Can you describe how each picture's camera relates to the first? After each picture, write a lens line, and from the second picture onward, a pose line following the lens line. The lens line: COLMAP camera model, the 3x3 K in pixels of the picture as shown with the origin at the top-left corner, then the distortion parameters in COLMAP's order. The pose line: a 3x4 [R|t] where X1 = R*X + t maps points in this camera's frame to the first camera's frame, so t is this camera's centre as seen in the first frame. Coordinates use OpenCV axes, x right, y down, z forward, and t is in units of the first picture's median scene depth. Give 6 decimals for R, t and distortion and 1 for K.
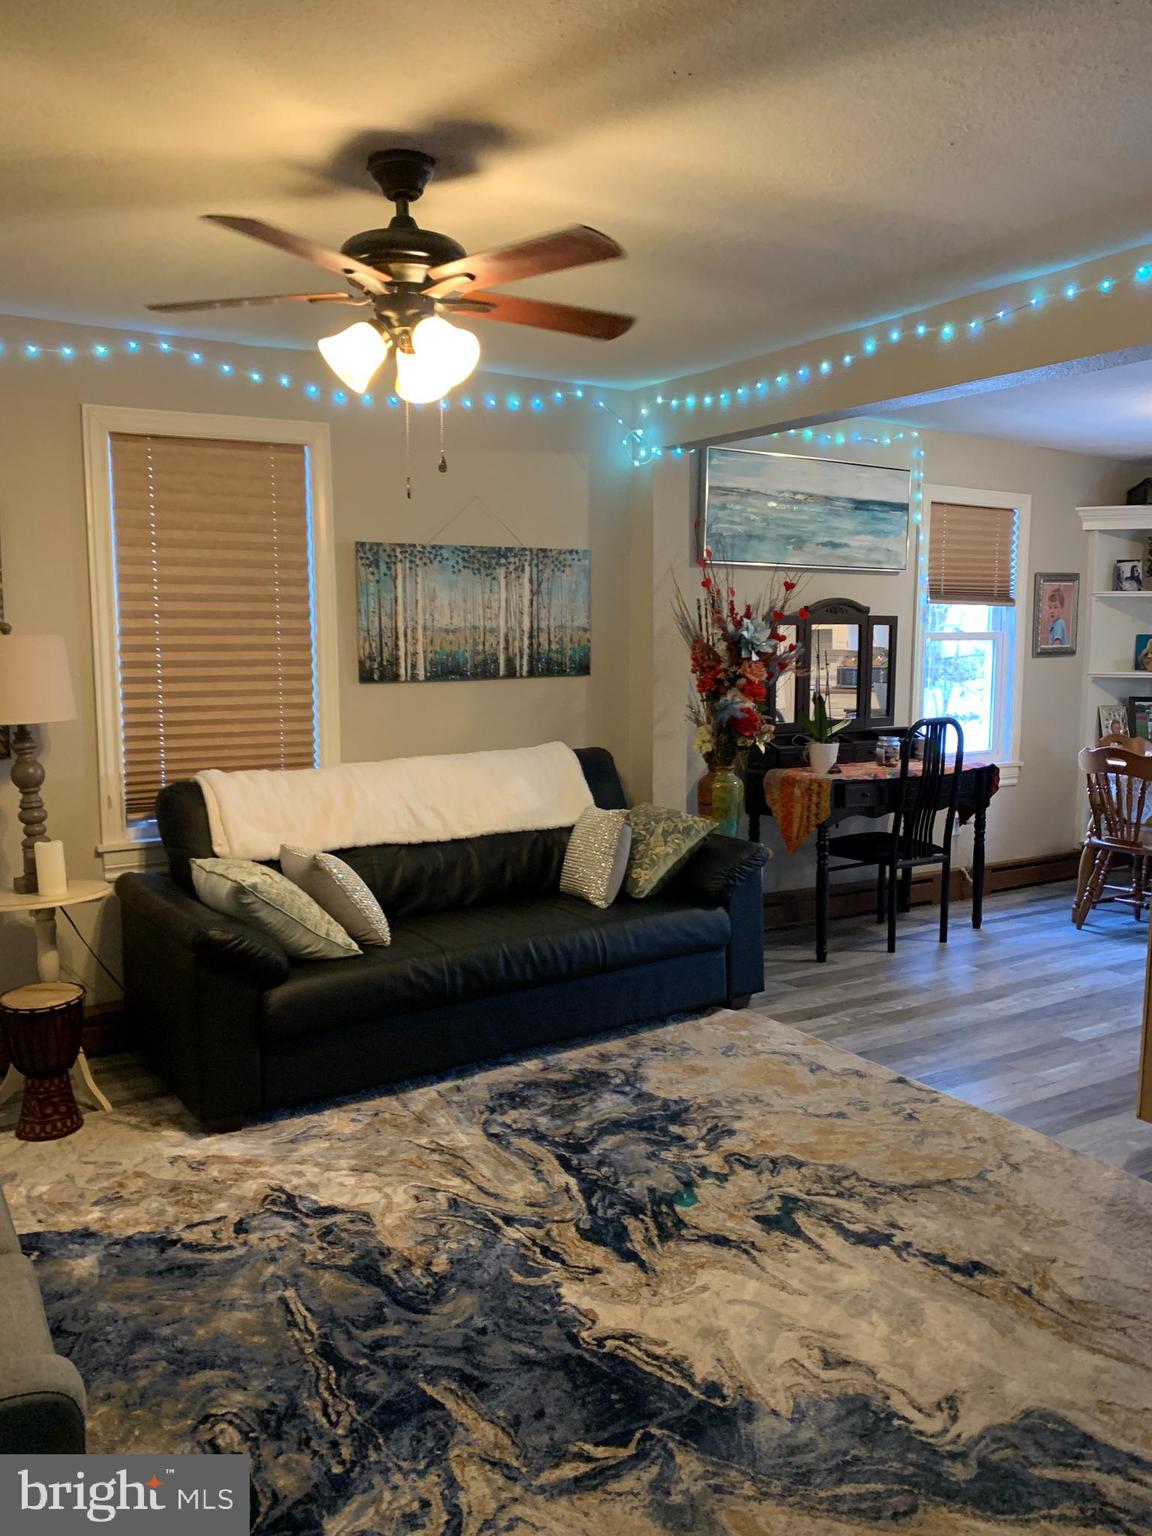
lens RADIAL K [[1191.5, 0, 552.0], [0, 1191.5, 760.4], [0, 0, 1]] dist [0.029831, -0.042067]
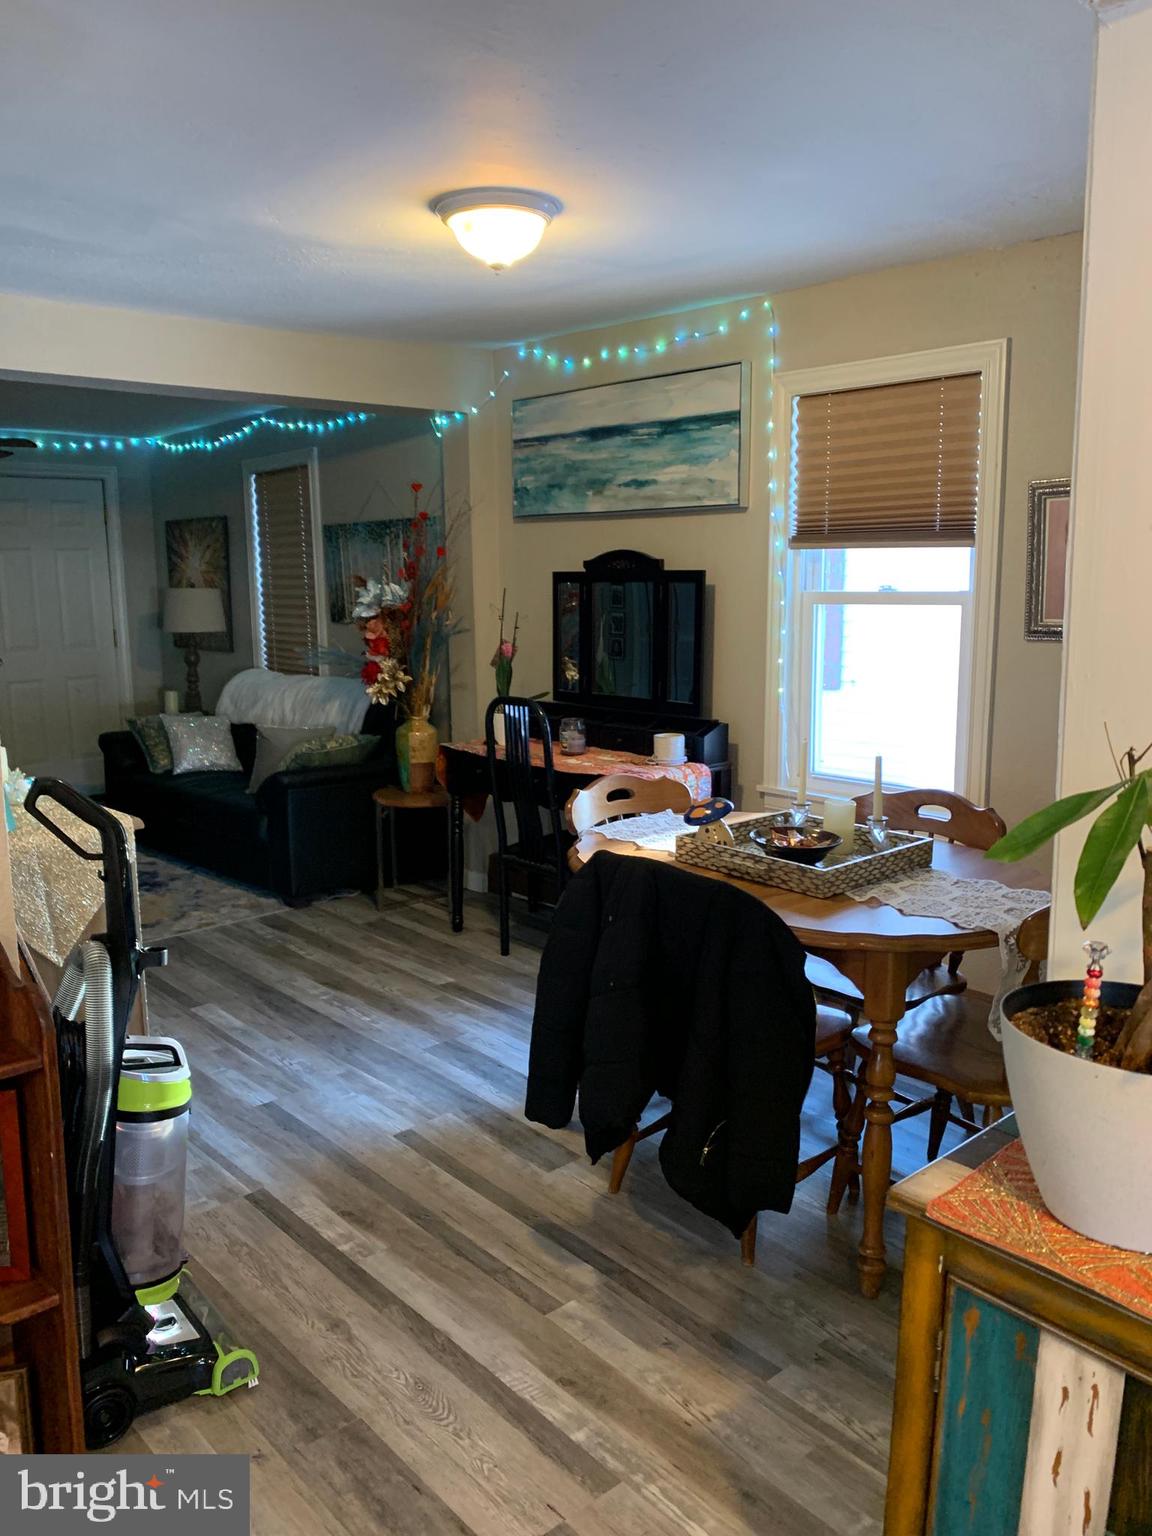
lens RADIAL K [[1191.5, 0, 566.9], [0, 1191.5, 758.8], [0, 0, 1]] dist [0.029831, -0.042067]
pose [[0.156385, 0.157785, -0.975012, 1.034968], [-0.090111, 0.985320, 0.145000, -0.106343], [0.983577, 0.065183, 0.168308, 0.810225]]
